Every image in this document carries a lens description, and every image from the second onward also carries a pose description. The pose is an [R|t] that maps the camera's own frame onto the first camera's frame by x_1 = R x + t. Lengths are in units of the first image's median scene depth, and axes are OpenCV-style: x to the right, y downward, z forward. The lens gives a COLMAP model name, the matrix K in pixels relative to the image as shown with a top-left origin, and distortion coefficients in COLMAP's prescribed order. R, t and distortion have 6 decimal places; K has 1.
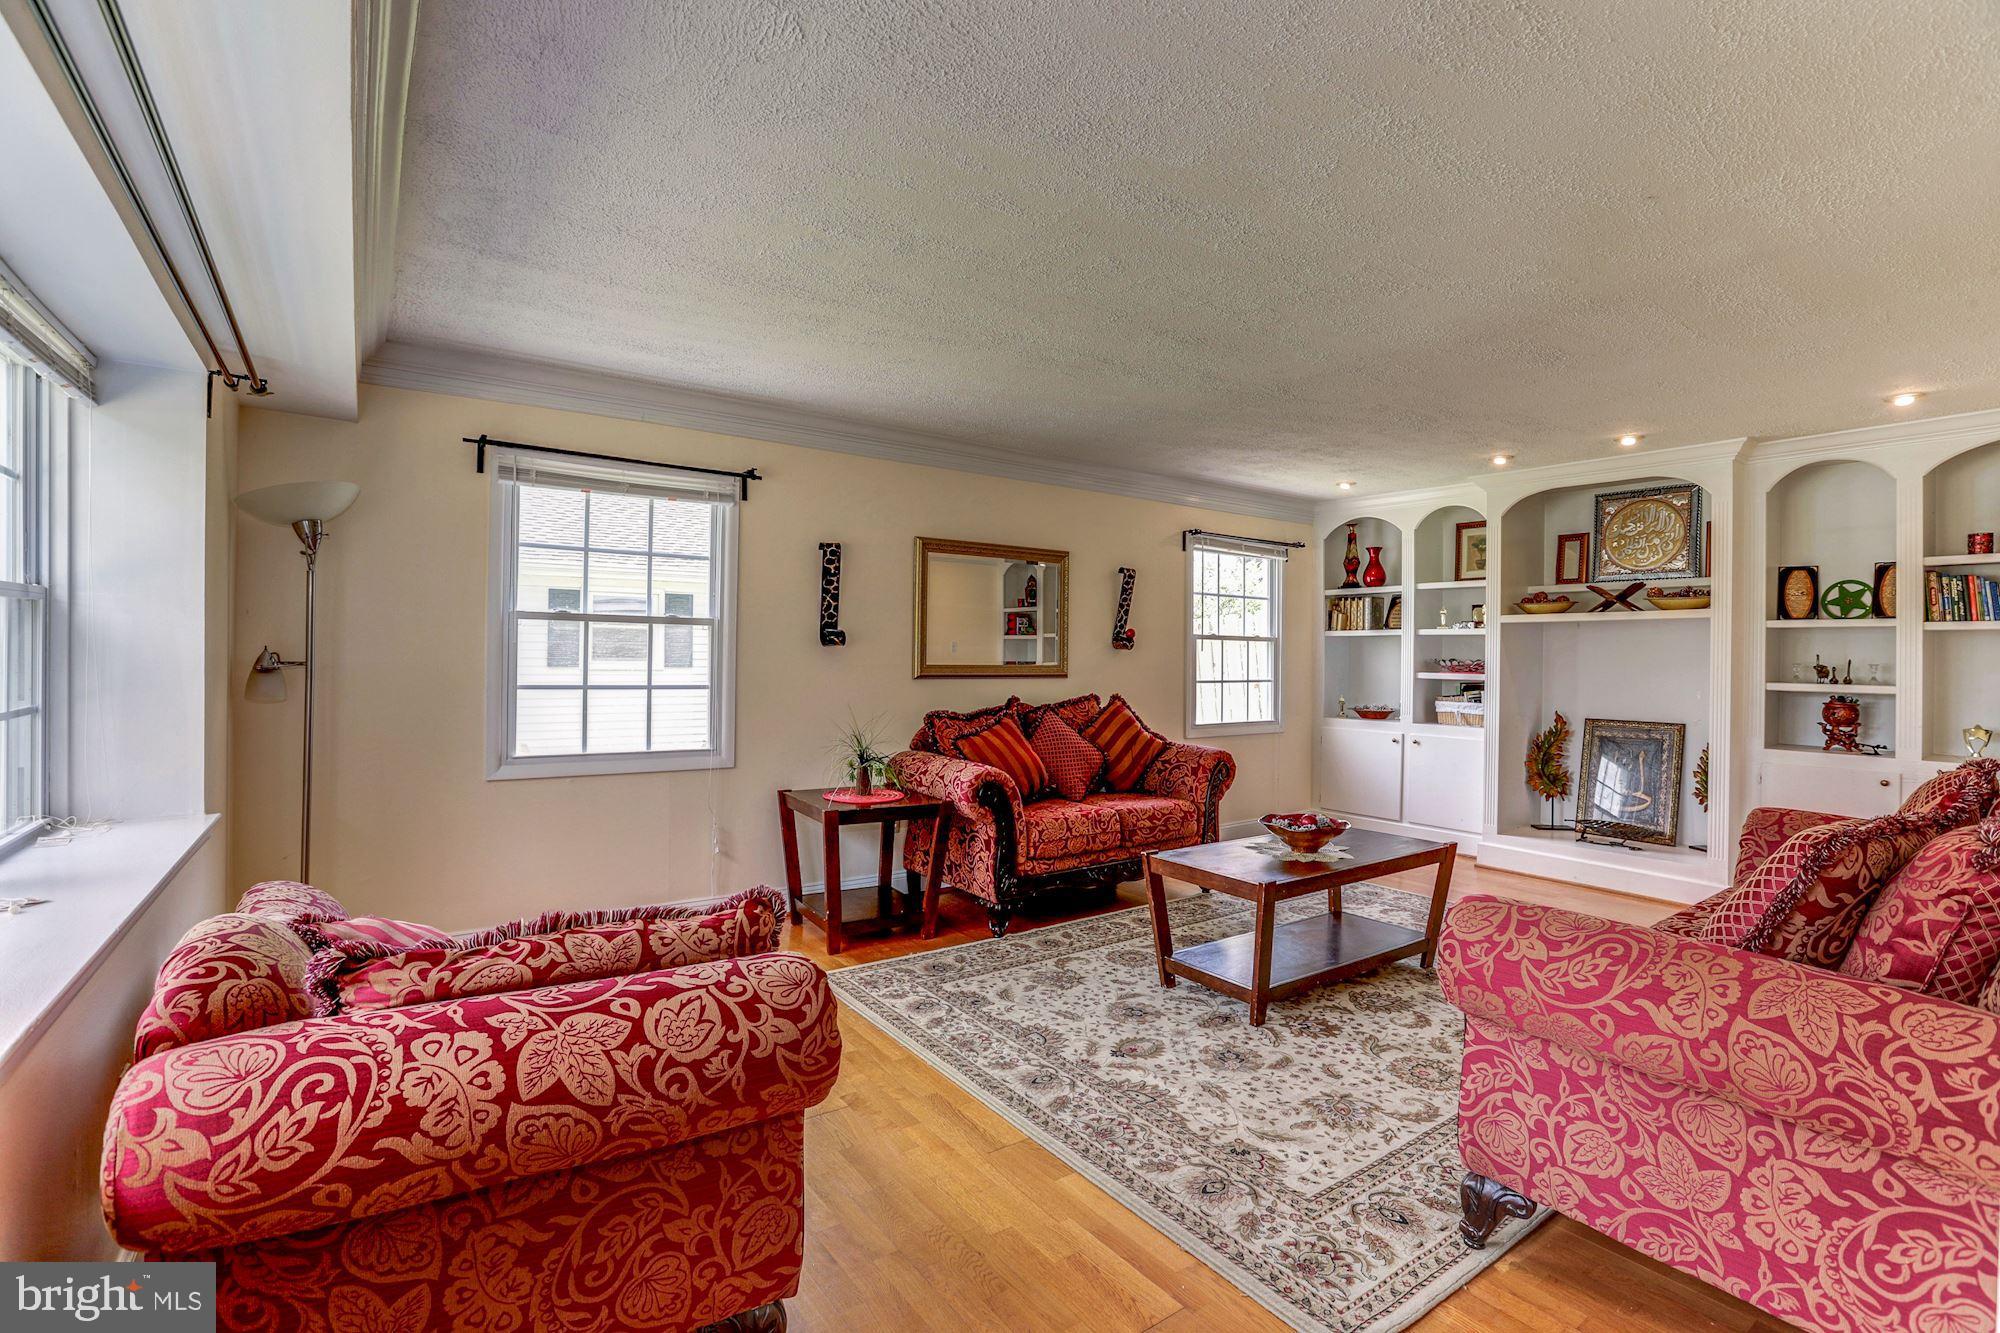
lens RADIAL K [[920.5, 0, 1040.8], [0, 920.5, 659.0], [0, 0, 1]] dist [-0.039487, 0.008061]
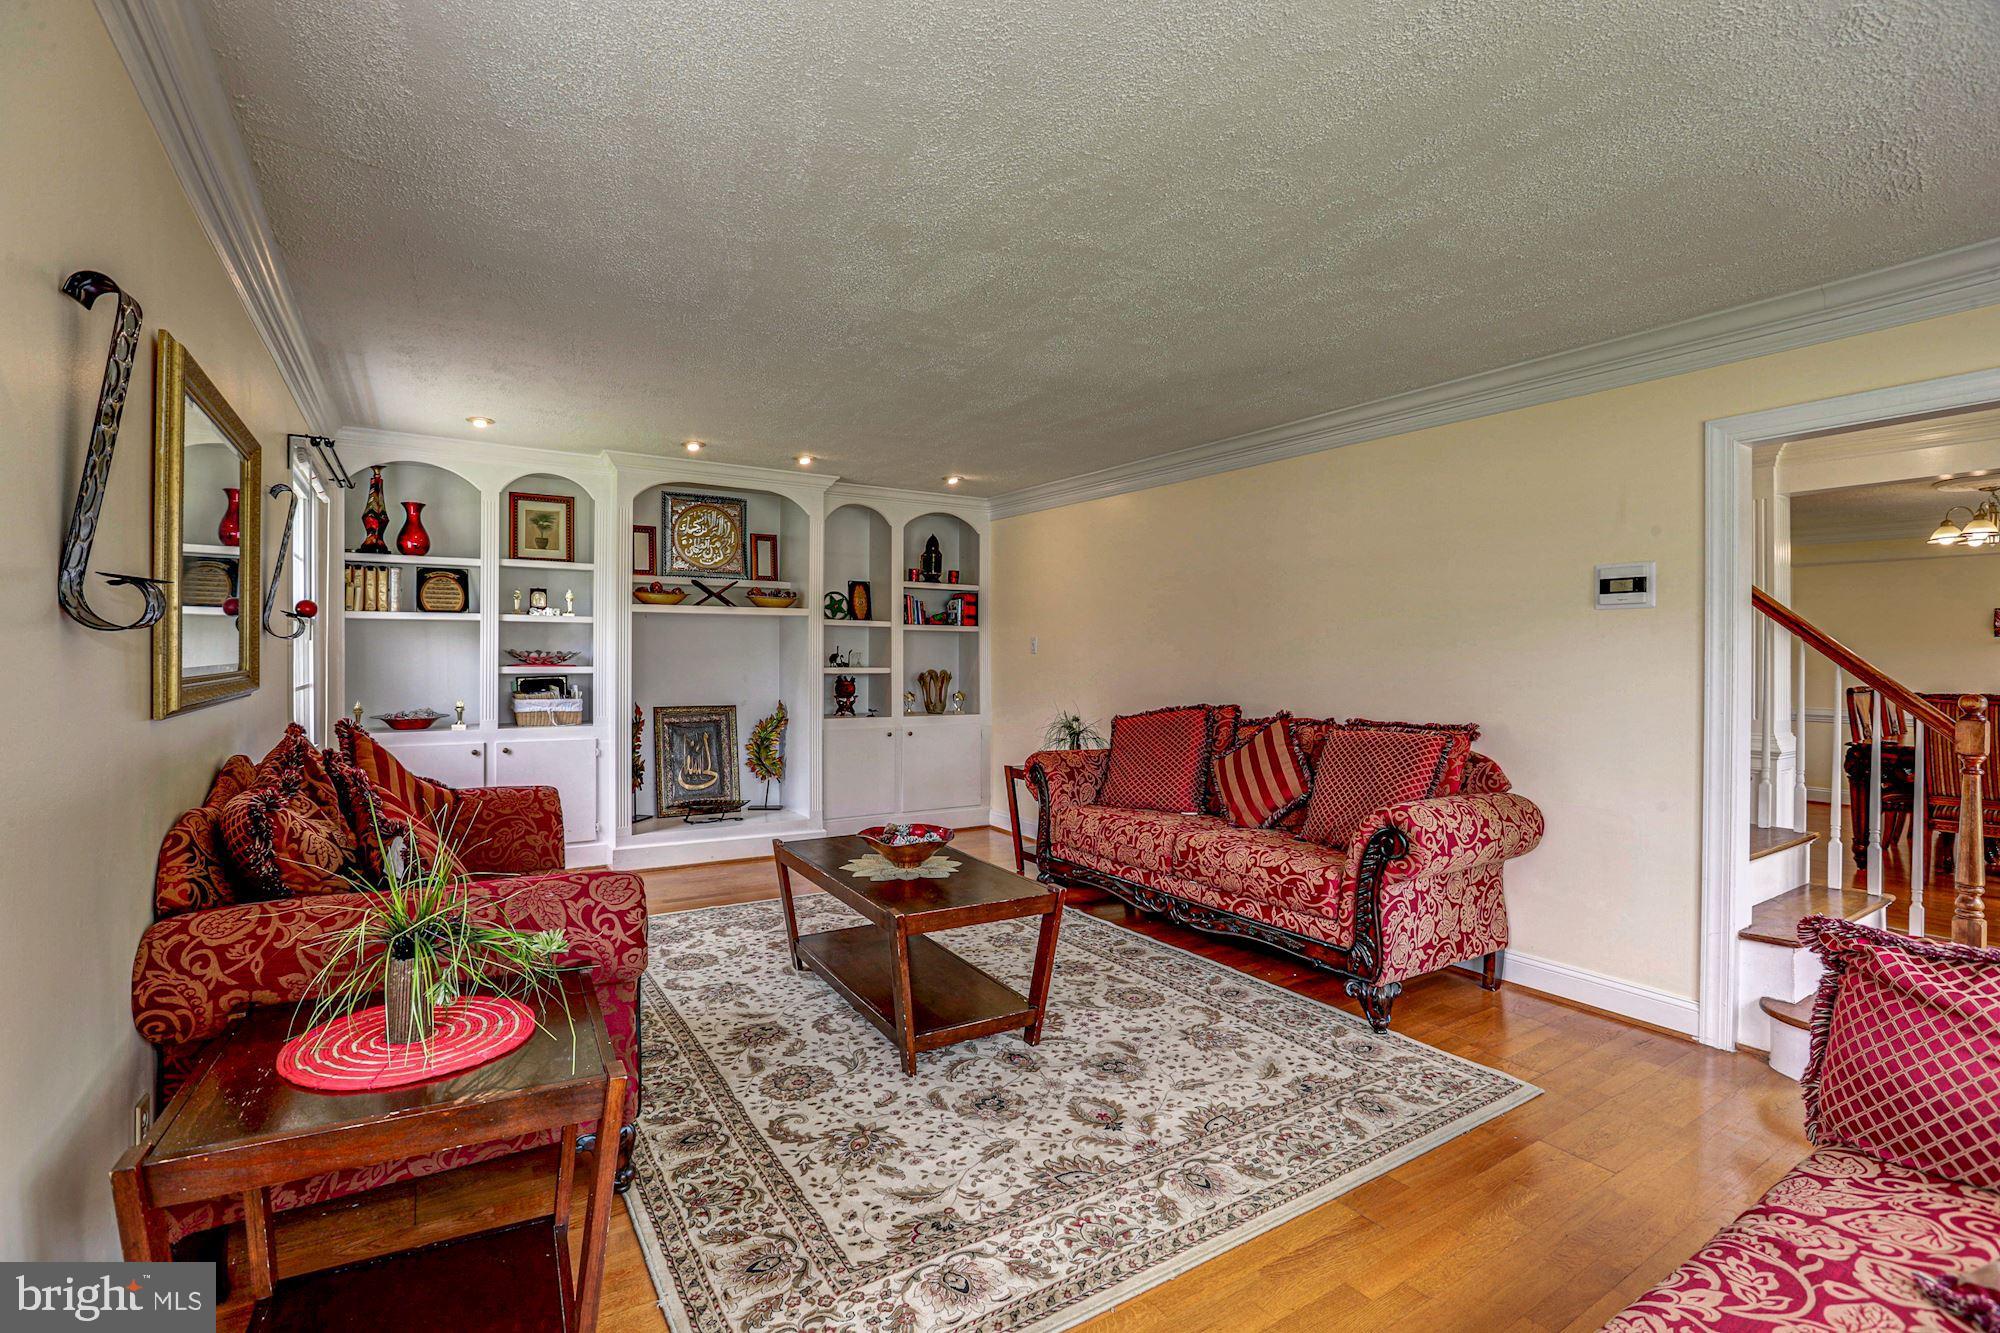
lens RADIAL K [[920.5, 0, 946.8], [0, 920.5, 655.8], [0, 0, 1]] dist [-0.039487, 0.008061]
pose [[0.088470, -0.014398, 0.995975, -0.496425], [-0.000621, 0.999895, 0.014510, -0.009628], [-0.996079, -0.001902, 0.088452, 0.703870]]
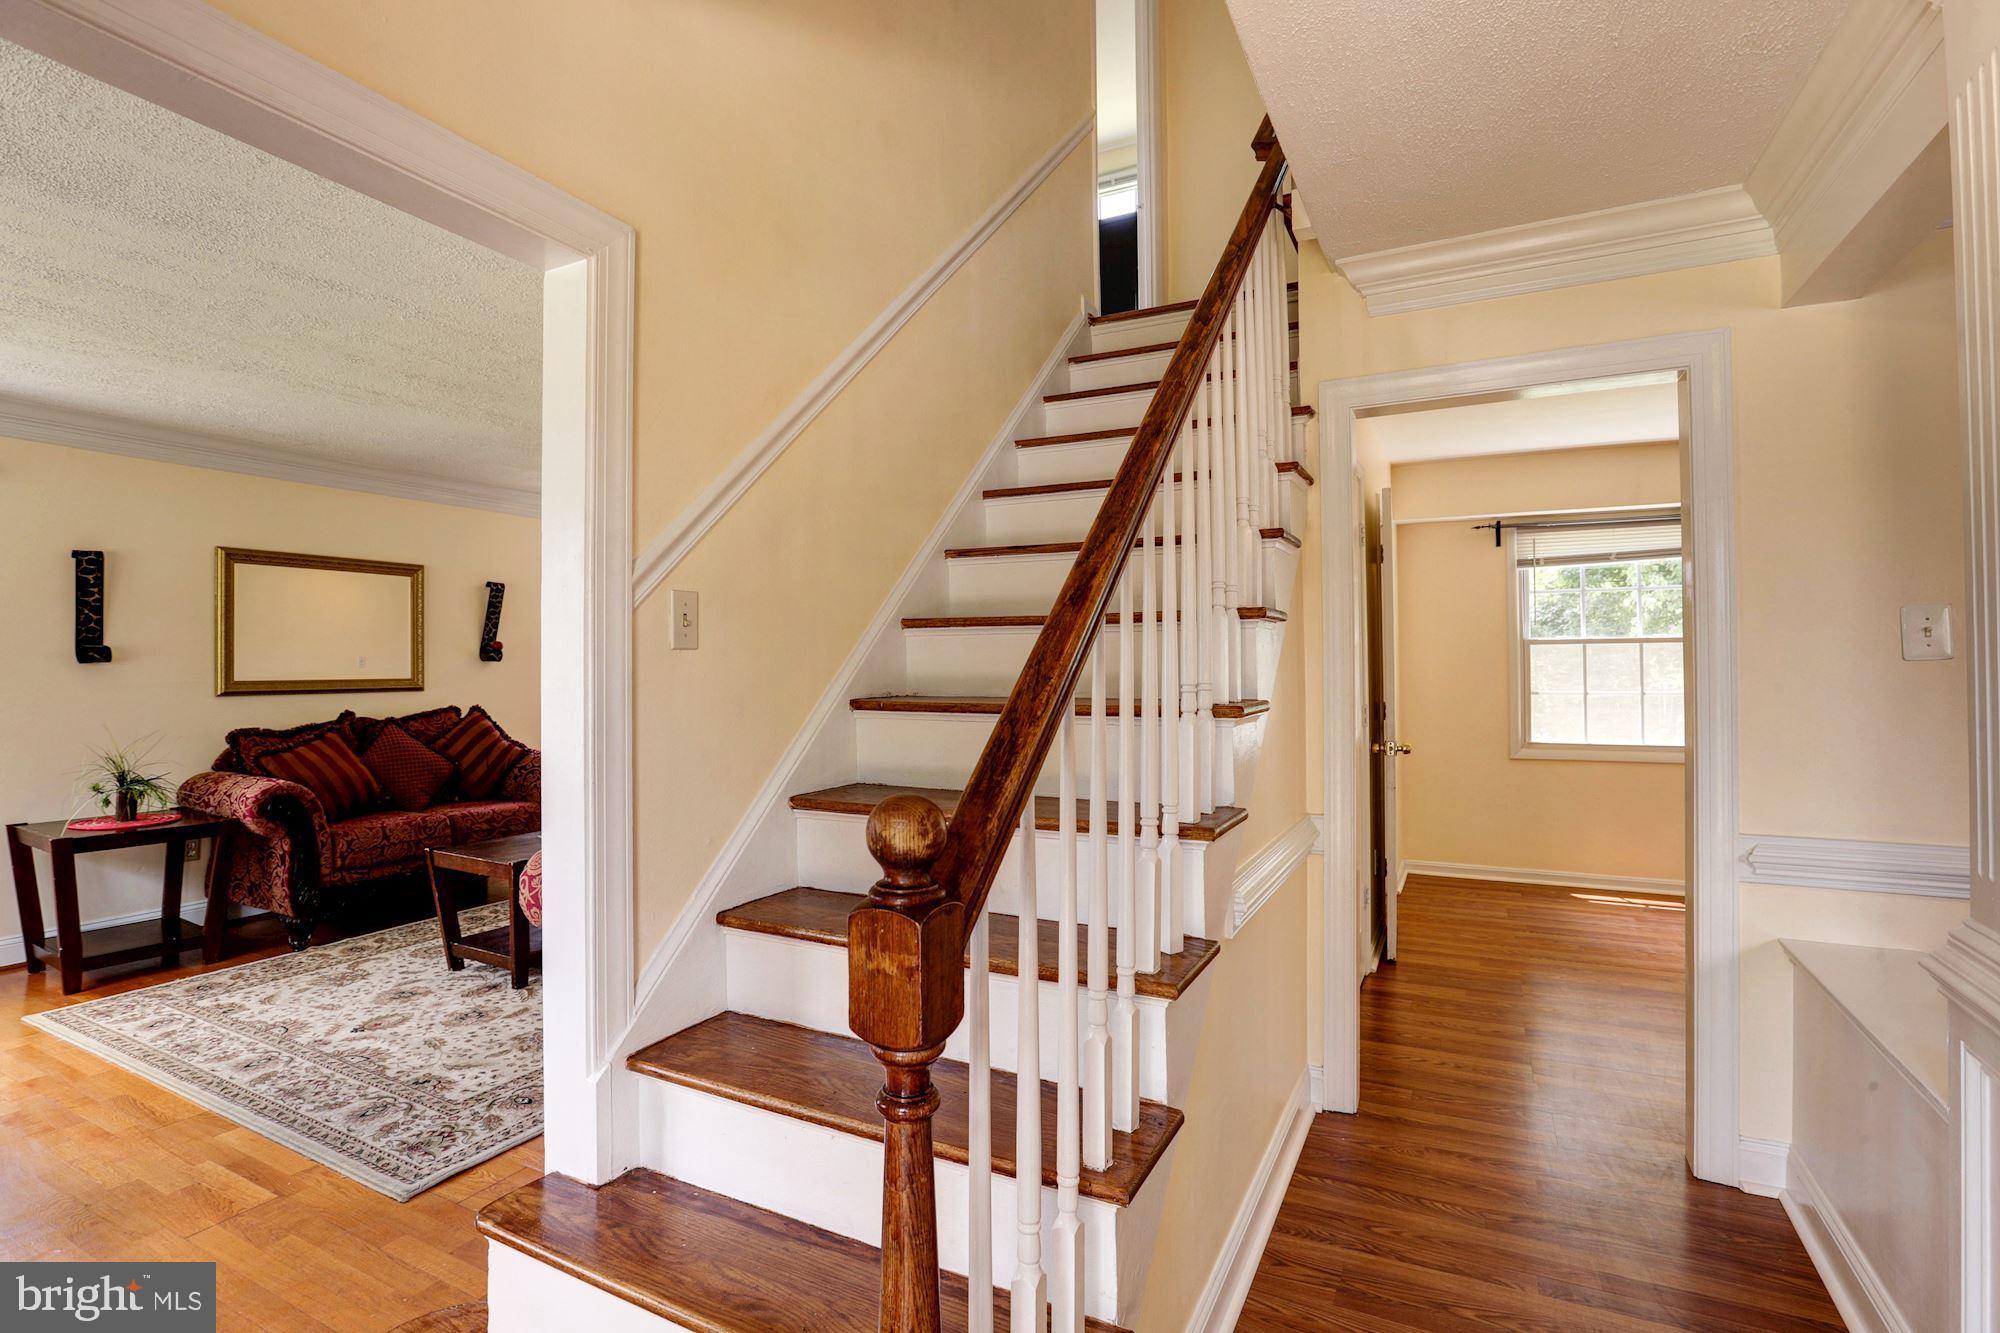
lens RADIAL K [[920.5, 0, 1035.2], [0, 920.5, 656.2], [0, 0, 1]] dist [-0.039487, 0.008061]
pose [[0.893335, -0.013625, 0.449184, 0.216475], [0.020040, 0.999754, -0.009530, 0.006560], [-0.448944, 0.017515, 0.893388, -0.218896]]
